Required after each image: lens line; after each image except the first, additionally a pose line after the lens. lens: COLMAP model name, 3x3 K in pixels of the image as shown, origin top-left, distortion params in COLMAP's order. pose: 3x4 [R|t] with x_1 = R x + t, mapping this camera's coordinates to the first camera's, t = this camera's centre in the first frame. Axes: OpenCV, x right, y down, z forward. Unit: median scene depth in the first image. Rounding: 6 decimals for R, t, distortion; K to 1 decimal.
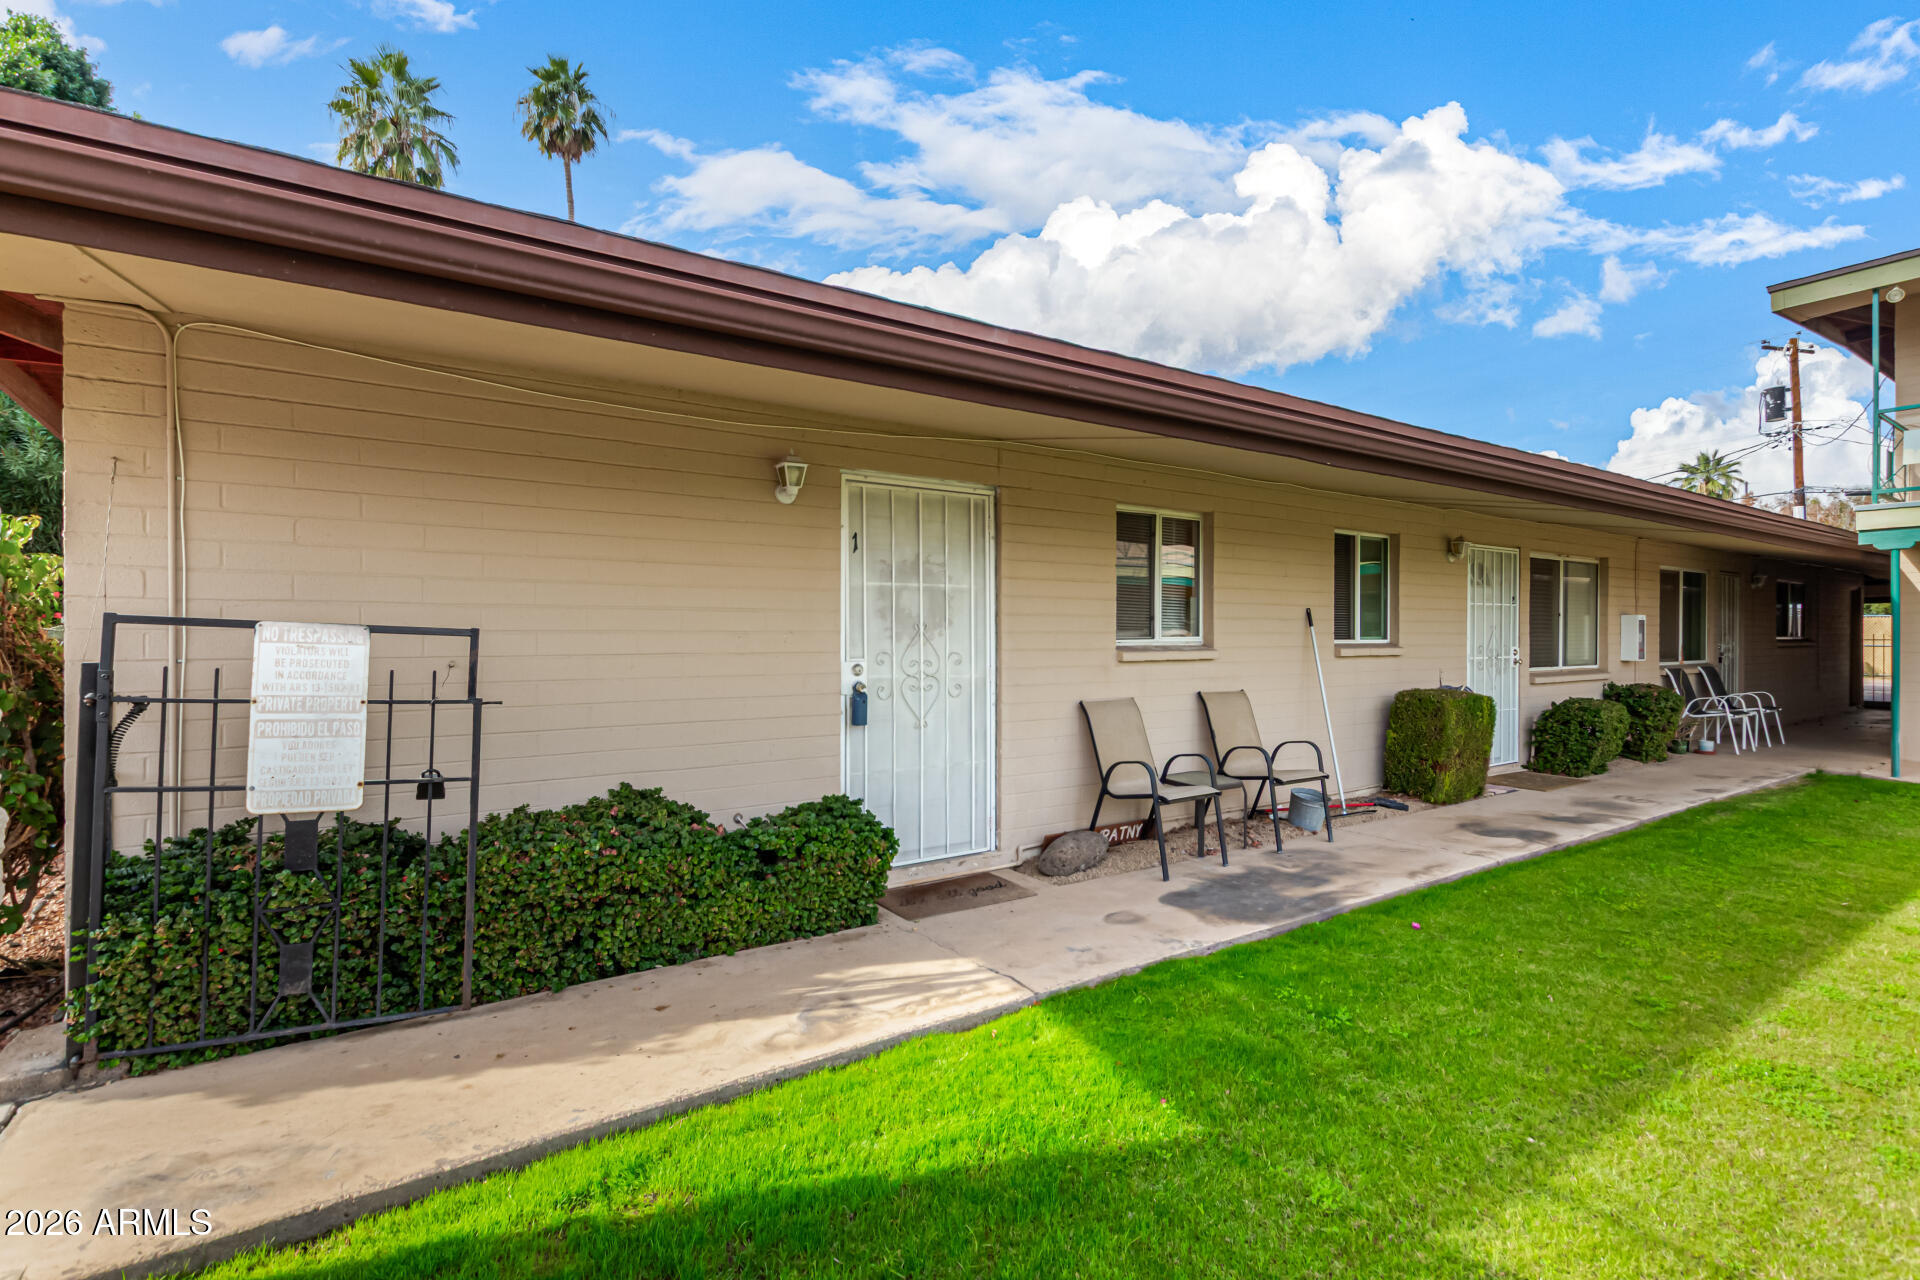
lens RADIAL K [[889.1, 0, 951.6], [0, 889.1, 644.4], [0, 0, 1]] dist [0.008087, -0.002413]
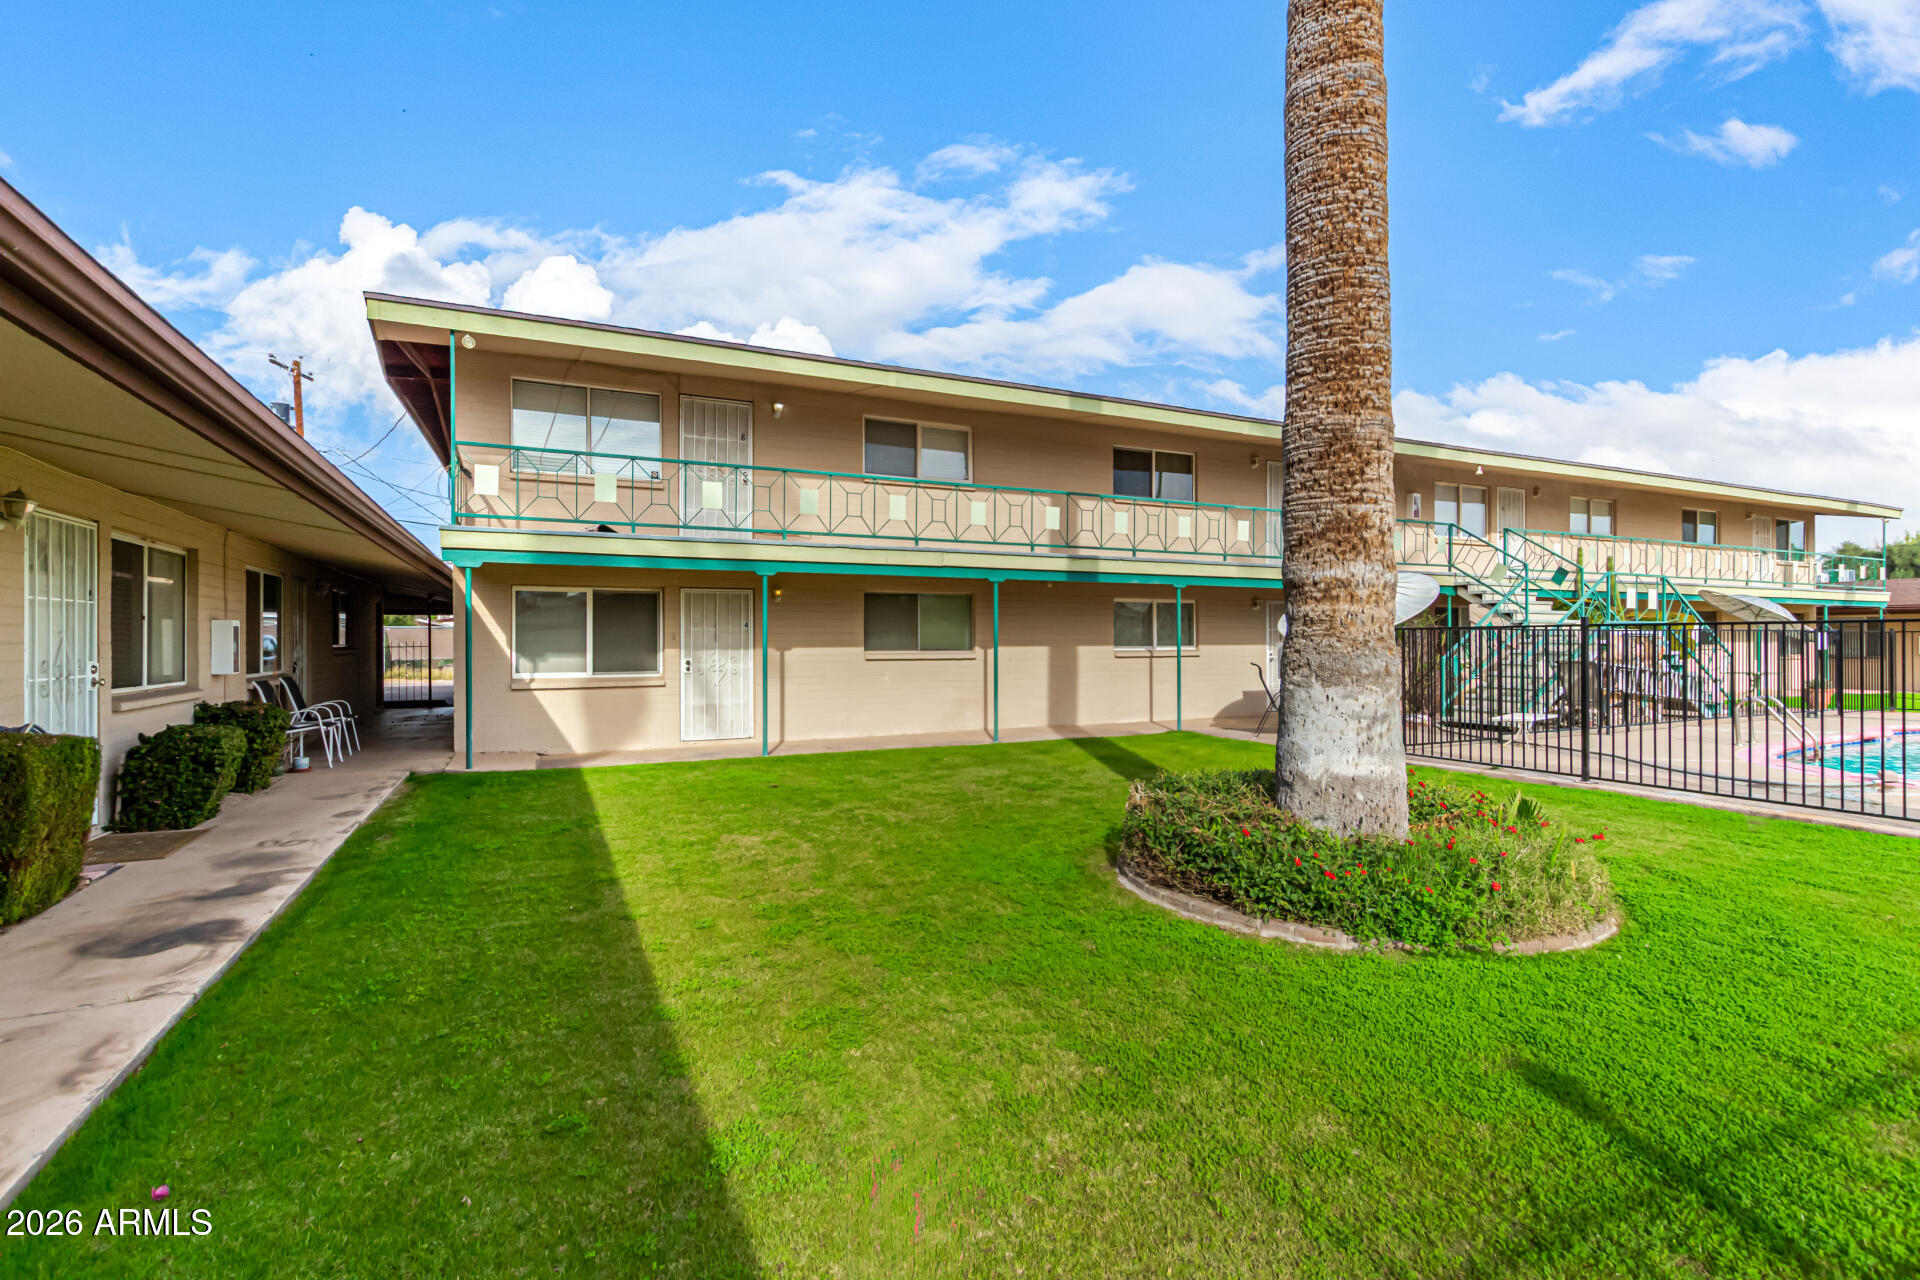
lens RADIAL K [[889.1, 0, 959.9], [0, 889.1, 641.1], [0, 0, 1]] dist [0.008087, -0.002413]
pose [[0.142735, -0.000466, 0.989761, 0.029077], [0.011938, 0.999928, -0.001251, -0.004312], [-0.989689, 0.011994, 0.142730, 0.219011]]
